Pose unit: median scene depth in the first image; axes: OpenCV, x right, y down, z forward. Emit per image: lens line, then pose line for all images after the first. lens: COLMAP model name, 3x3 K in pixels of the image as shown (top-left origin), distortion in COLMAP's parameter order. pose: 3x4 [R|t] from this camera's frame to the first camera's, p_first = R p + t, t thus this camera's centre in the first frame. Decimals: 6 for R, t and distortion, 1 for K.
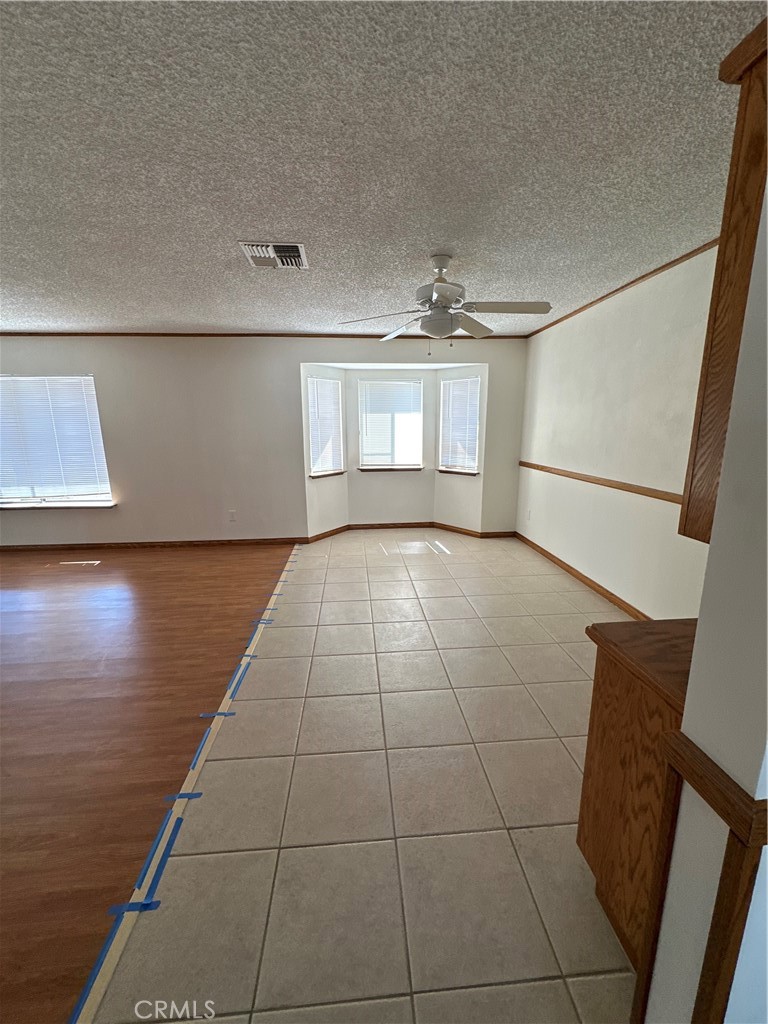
lens RADIAL K [[408.1, 0, 384.0], [0, 408.1, 512.0], [0, 0, 1]] dist [-0.003368, 0.000192]
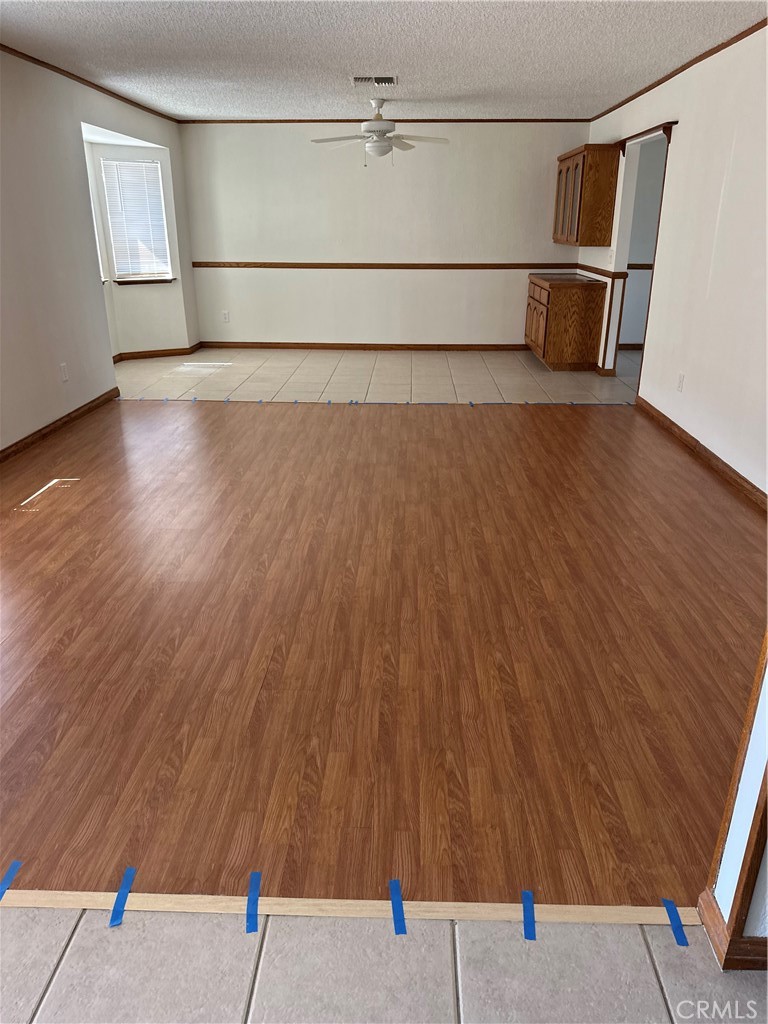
lens RADIAL K [[719.6, 0, 384.0], [0, 719.6, 512.0], [0, 0, 1]] dist [0.098616, -0.151952]
pose [[0.115449, -0.358934, 0.926195, -1.396571], [0.209078, 0.920322, 0.330597, -0.059425], [-0.971060, 0.155480, 0.181295, 0.364918]]
